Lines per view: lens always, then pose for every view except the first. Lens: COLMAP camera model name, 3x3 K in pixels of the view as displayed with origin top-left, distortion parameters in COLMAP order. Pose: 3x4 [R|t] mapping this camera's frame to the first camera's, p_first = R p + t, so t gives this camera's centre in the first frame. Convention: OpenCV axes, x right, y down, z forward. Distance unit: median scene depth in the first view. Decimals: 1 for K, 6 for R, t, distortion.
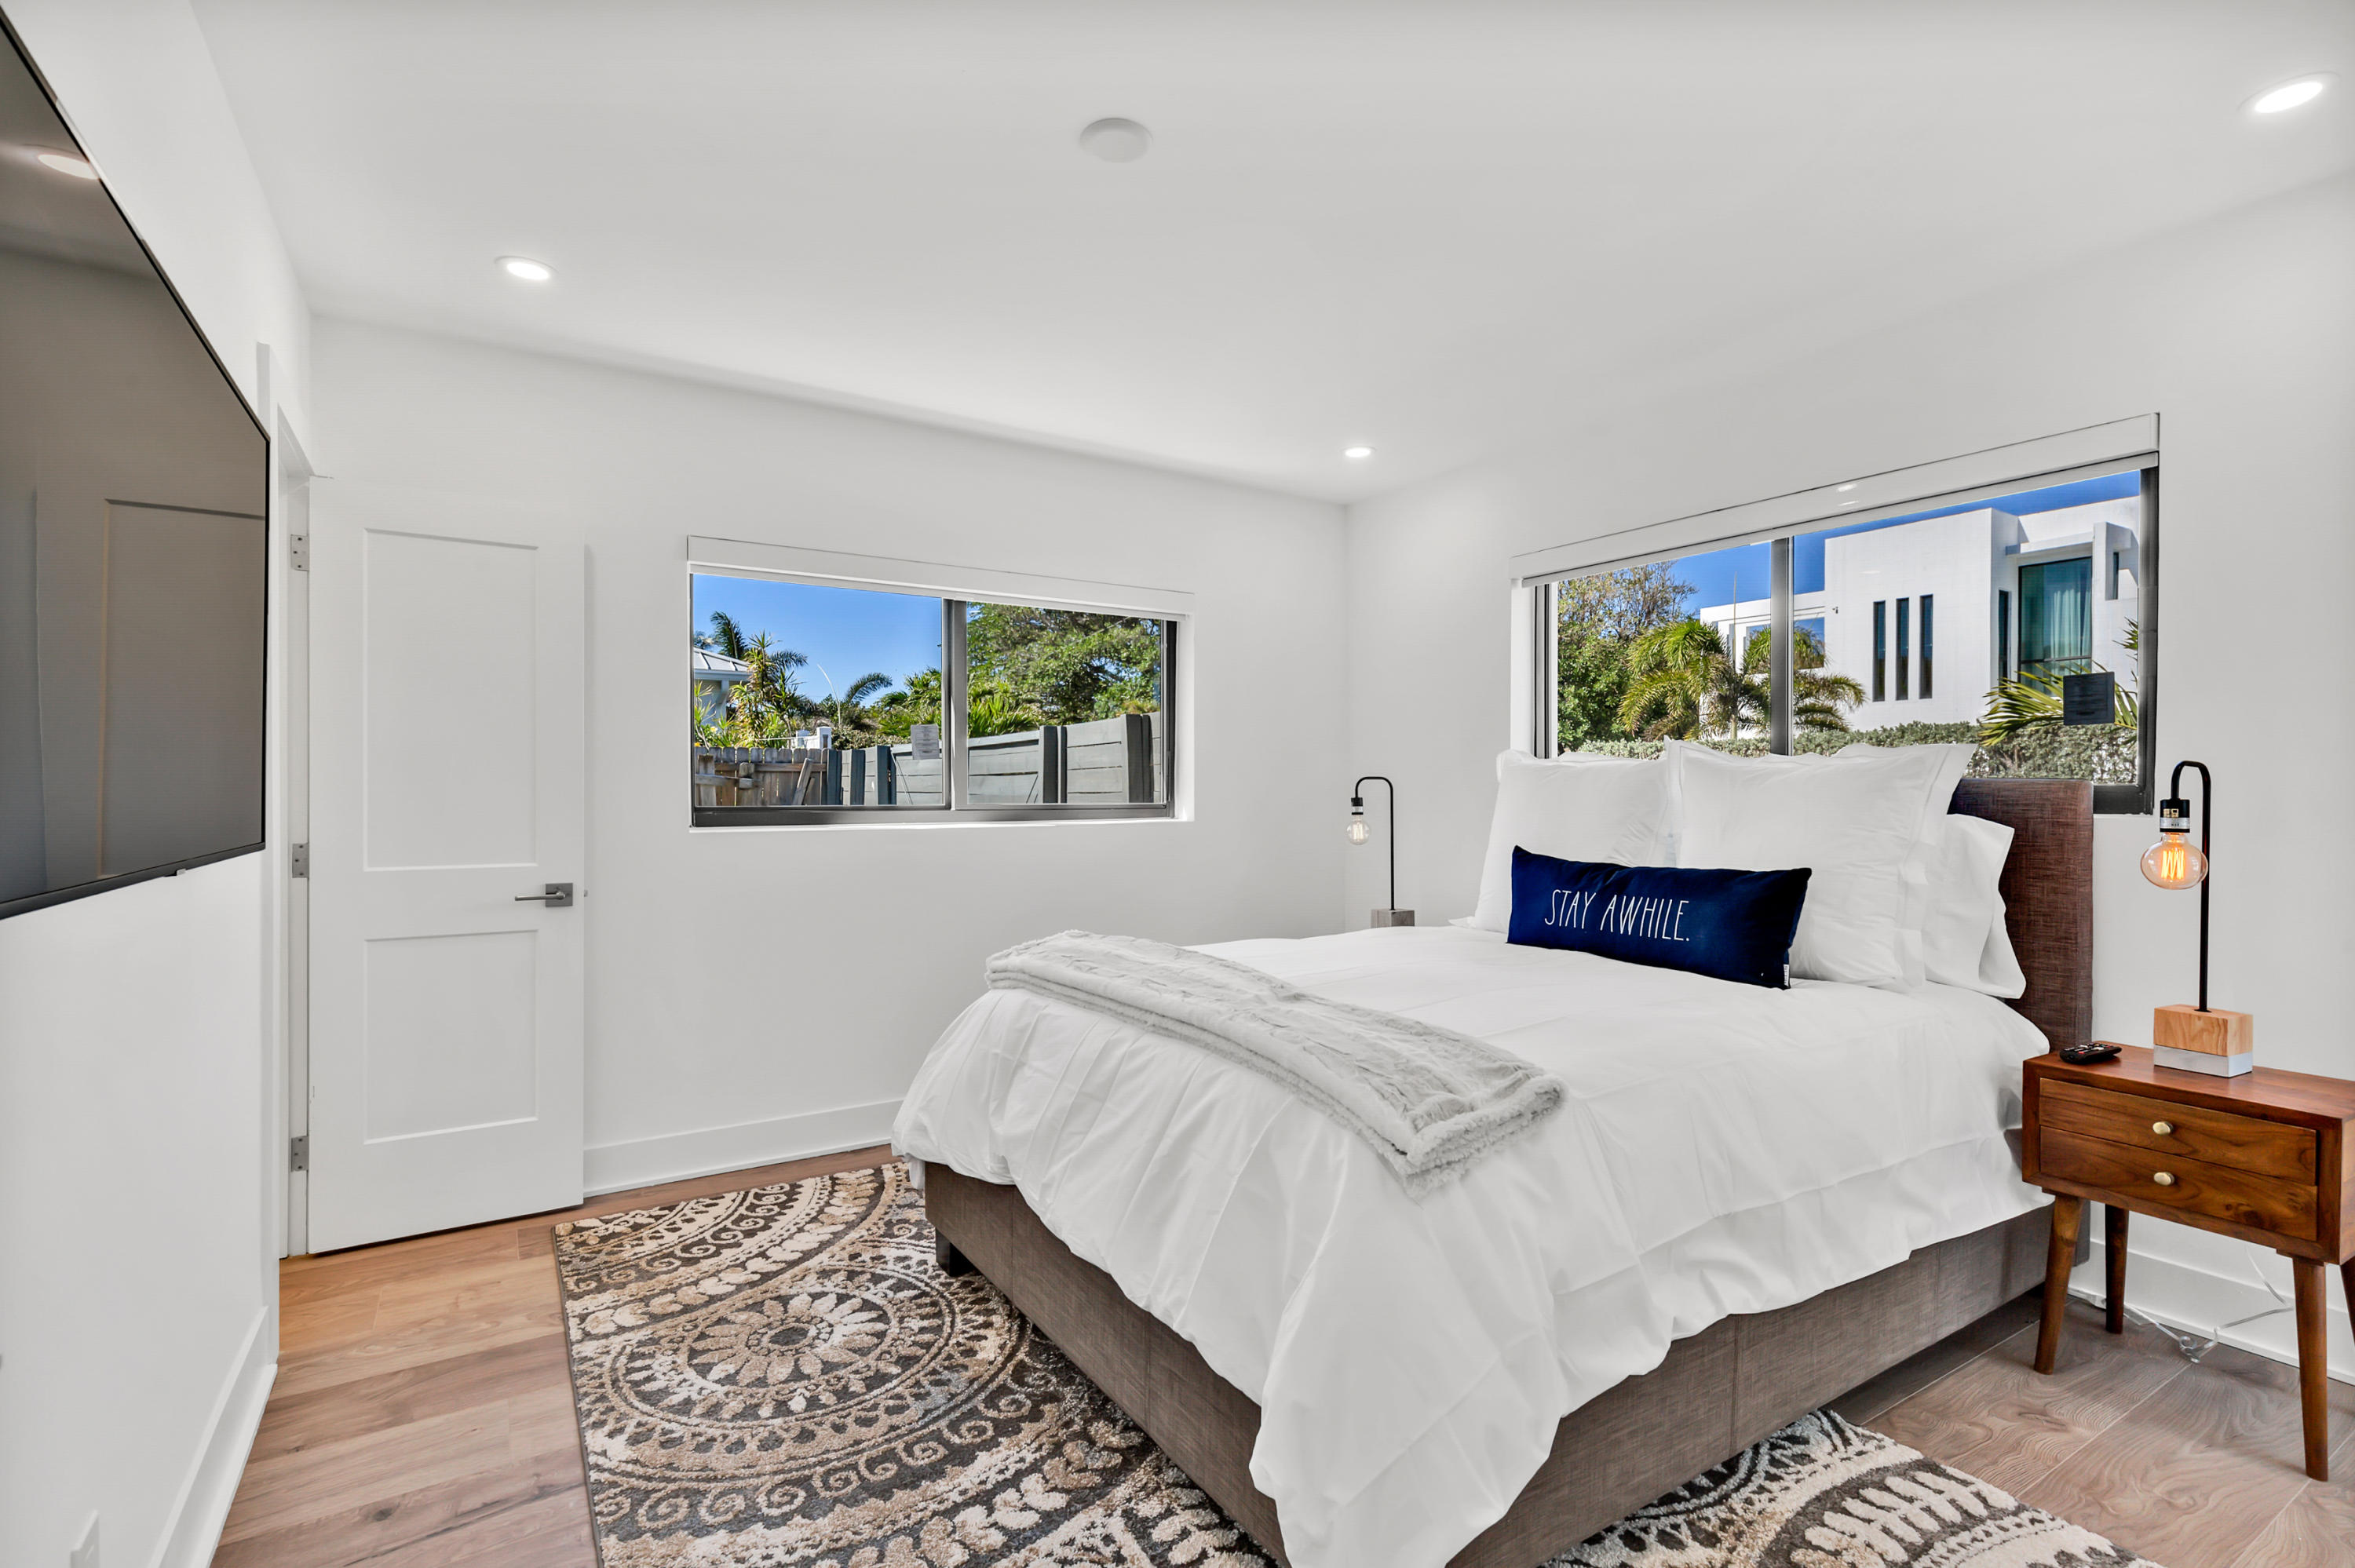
lens RADIAL K [[1088.4, 0, 1186.6], [0, 1088.4, 794.9], [0, 0, 1]] dist [-0.000612, -0.000044]
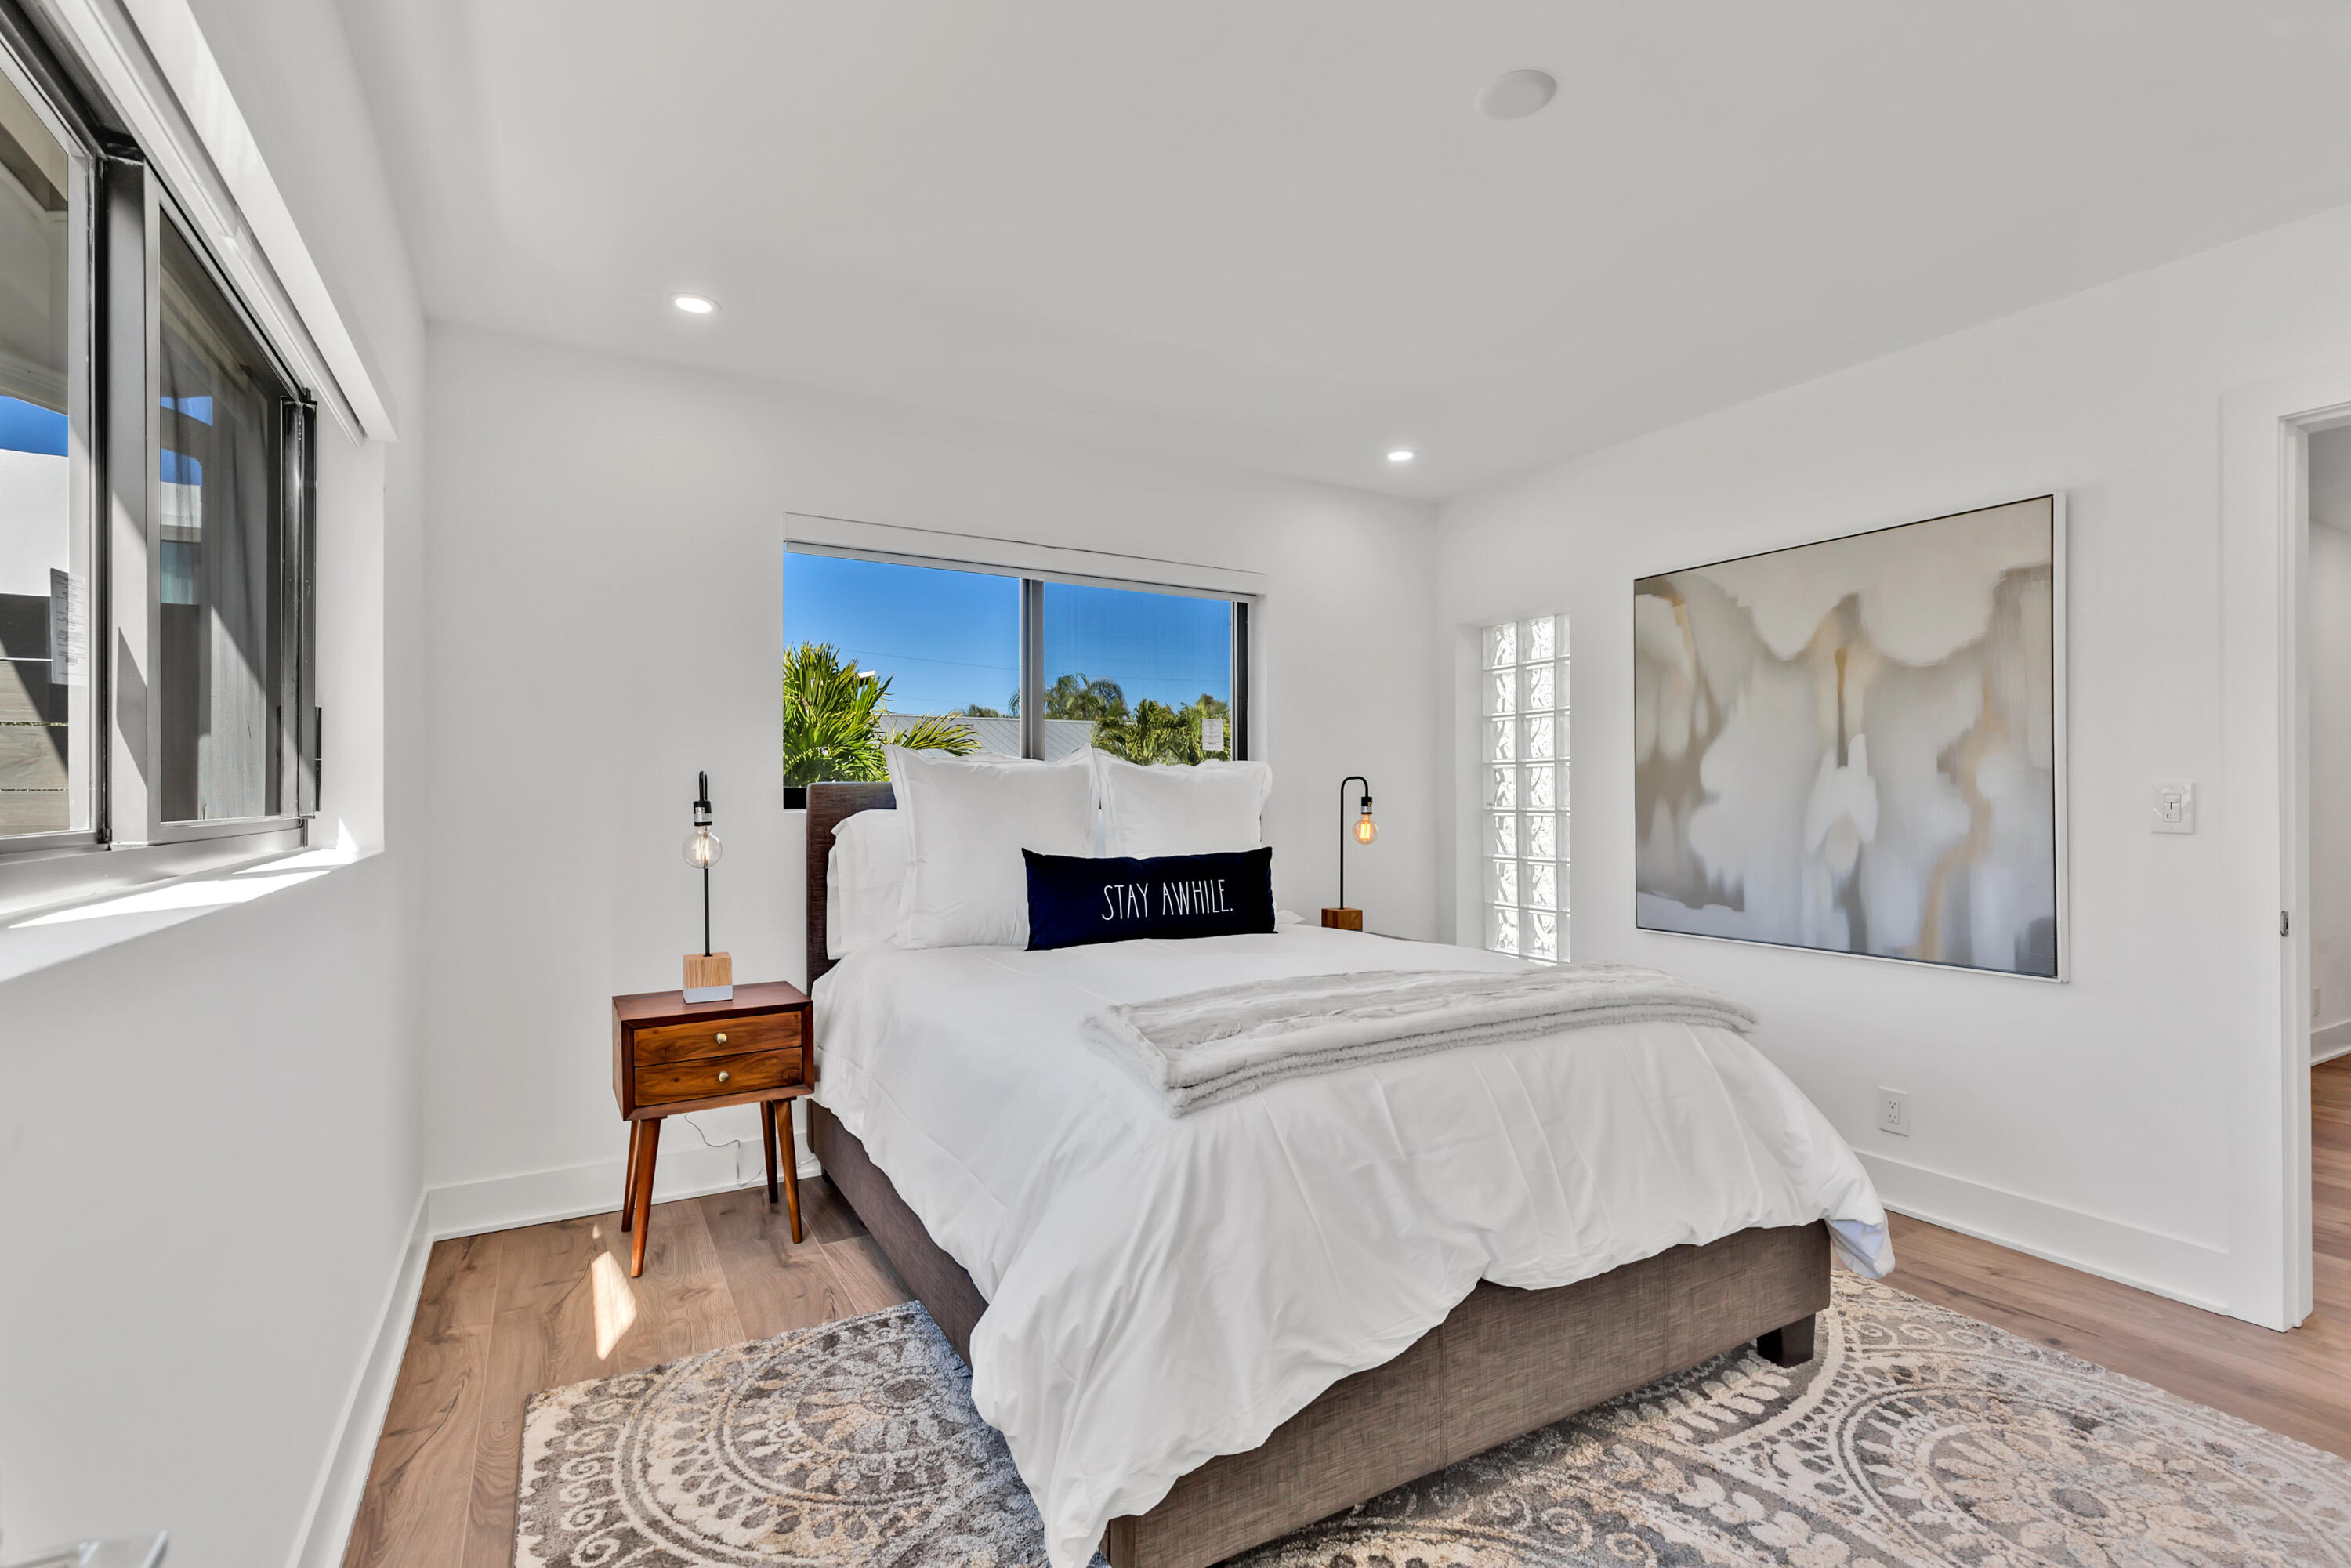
lens RADIAL K [[1086.7, 0, 1190.4], [0, 1086.7, 784.9], [0, 0, 1]] dist [-0.000612, -0.000044]
pose [[0.039369, 0.007340, 0.999198, -0.829867], [0.000775, 0.999972, -0.007376, -0.003252], [-0.999224, 0.001065, 0.039362, 1.025970]]
